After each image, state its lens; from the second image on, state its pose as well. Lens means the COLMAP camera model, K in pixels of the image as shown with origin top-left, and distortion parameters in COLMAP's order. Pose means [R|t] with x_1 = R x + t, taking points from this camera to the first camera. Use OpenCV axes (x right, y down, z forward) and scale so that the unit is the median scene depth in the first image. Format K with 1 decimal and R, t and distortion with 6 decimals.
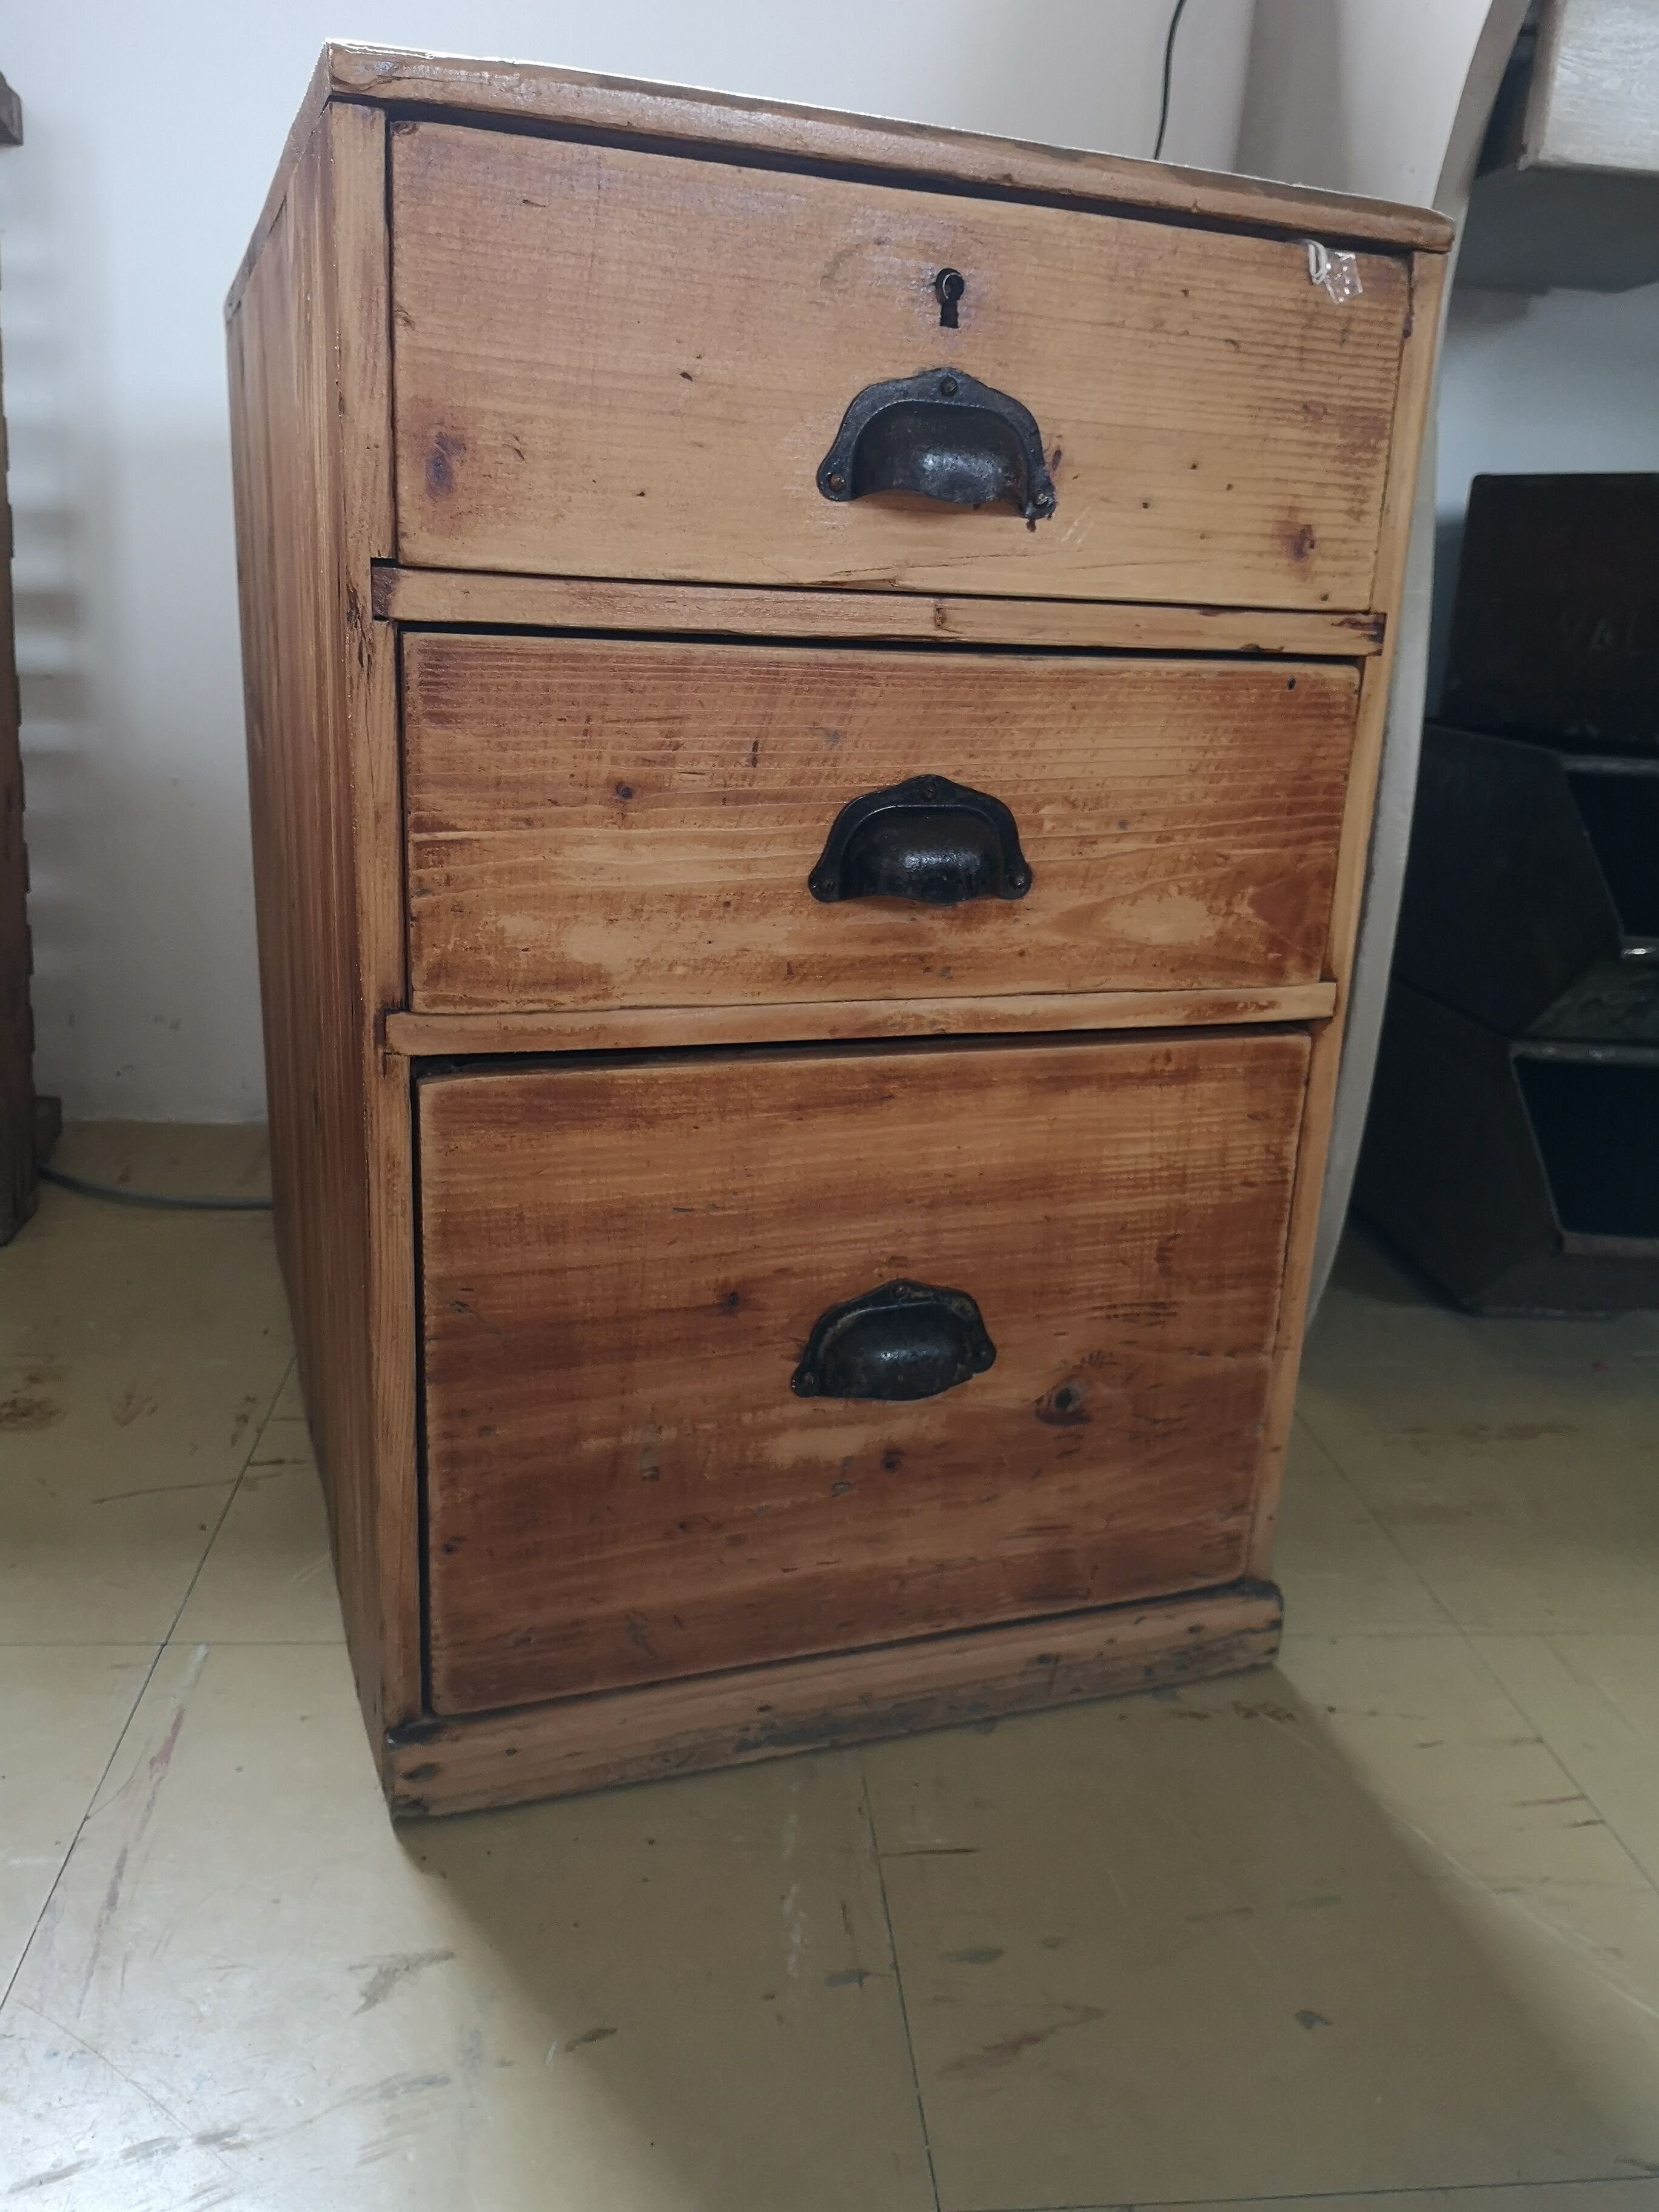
lens RADIAL K [[1759.6, 0, 817.8], [0, 1759.6, 1117.1], [0, 0, 1]] dist [0.043531, -0.078560]
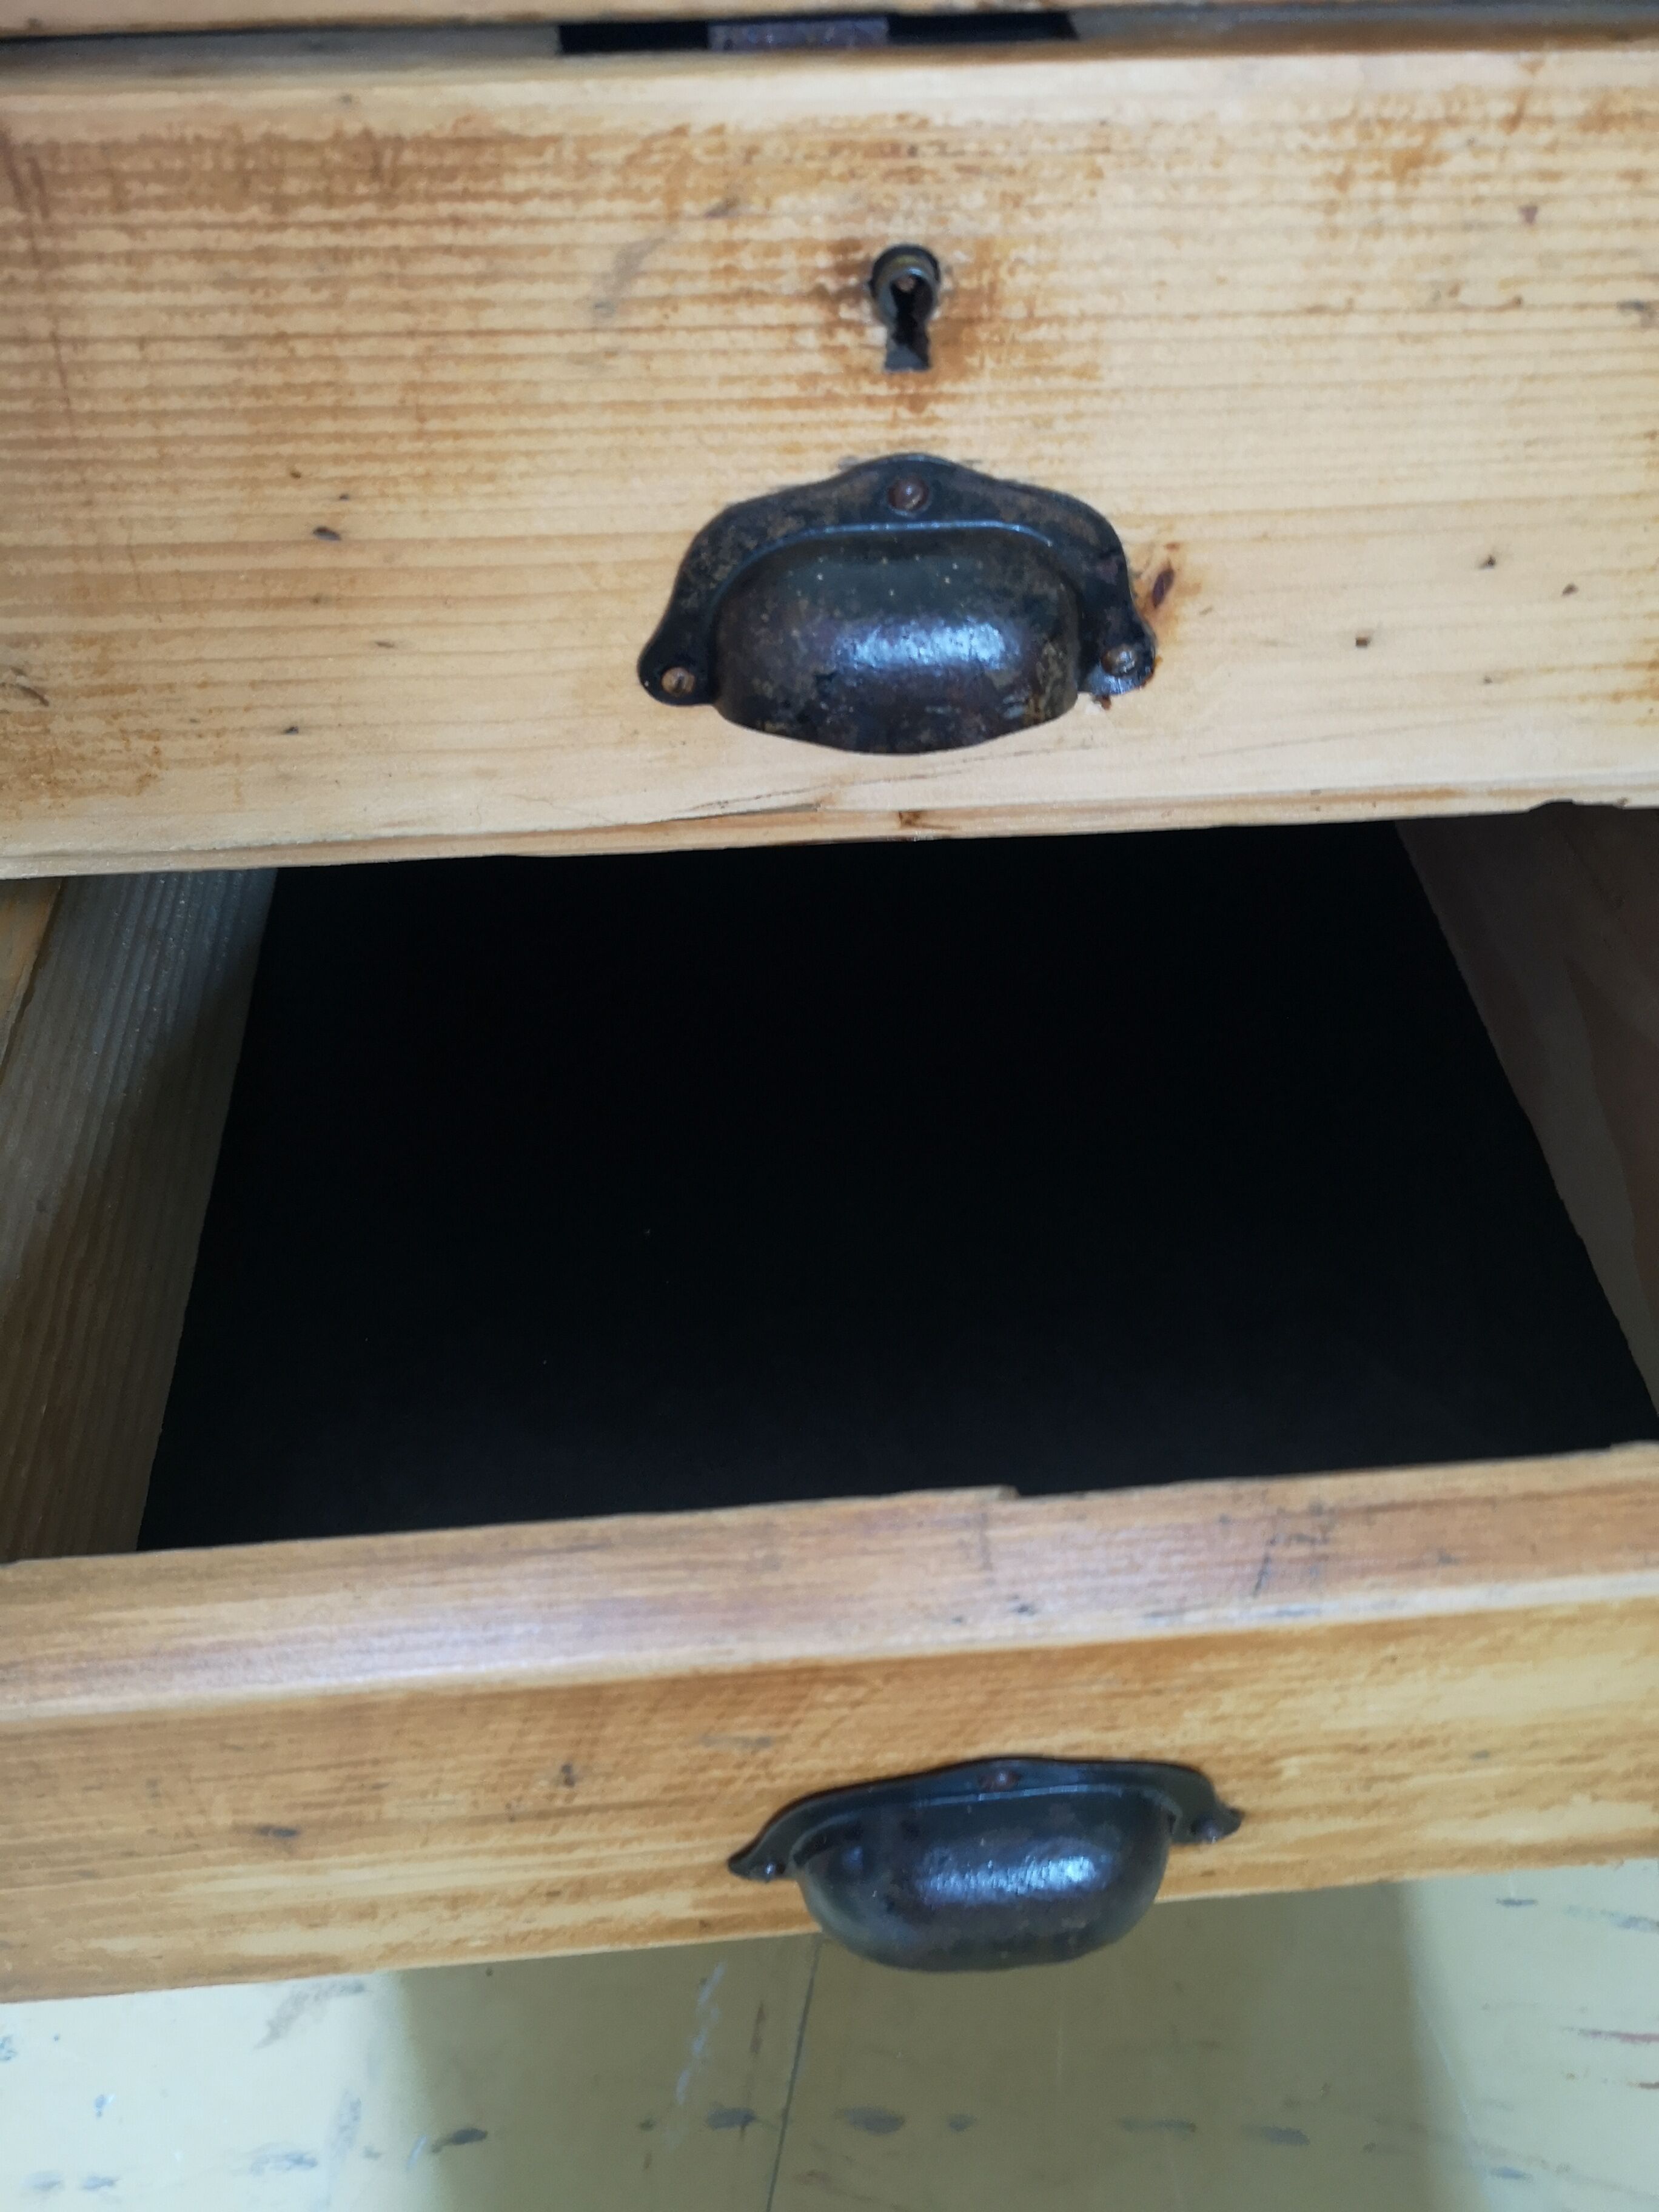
lens RADIAL K [[1759.6, 0, 818.3], [0, 1759.6, 1134.0], [0, 0, 1]] dist [0.043531, -0.078560]
pose [[0.960628, 0.176454, -0.214611, 0.167588], [-0.030470, 0.834682, 0.549889, -0.487343], [0.276162, -0.521699, 0.807196, 0.490936]]
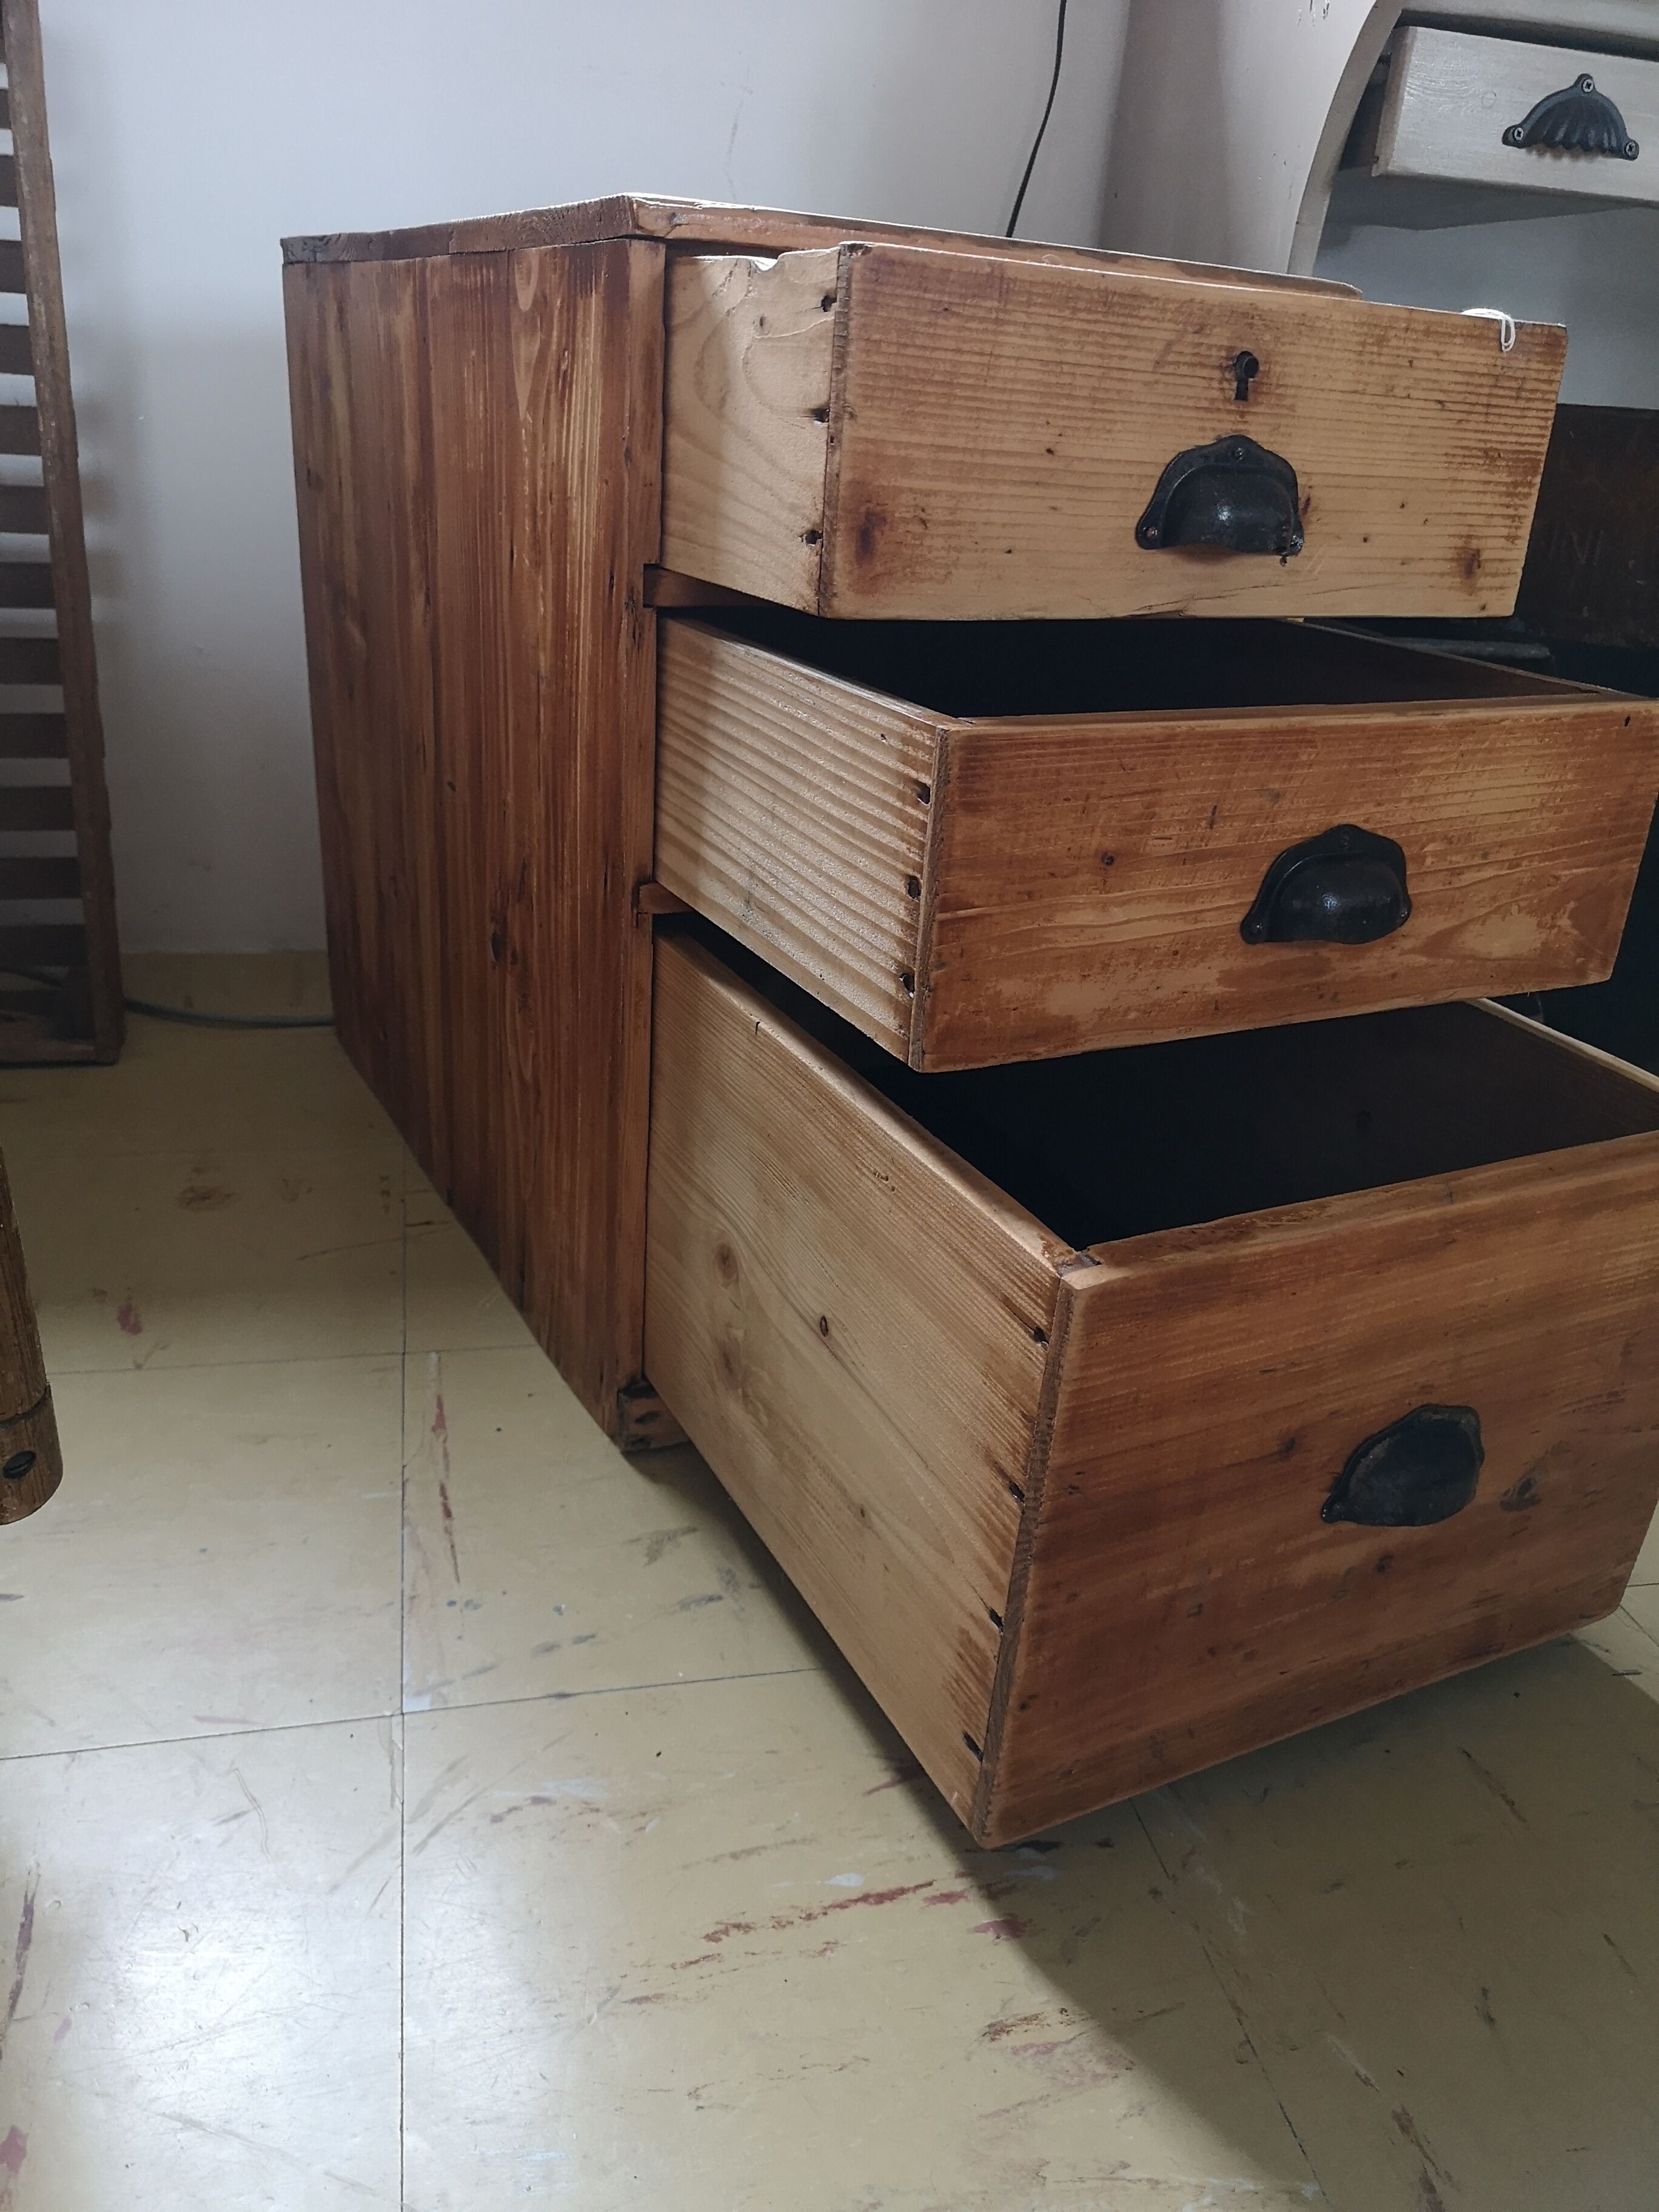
lens RADIAL K [[1759.6, 0, 815.1], [0, 1759.6, 1147.8], [0, 0, 1]] dist [0.043531, -0.078560]
pose [[0.989802, -0.039286, 0.136924, -0.364665], [0.020392, 0.990395, 0.136754, -0.104996], [-0.140981, -0.132567, 0.981096, -0.188529]]
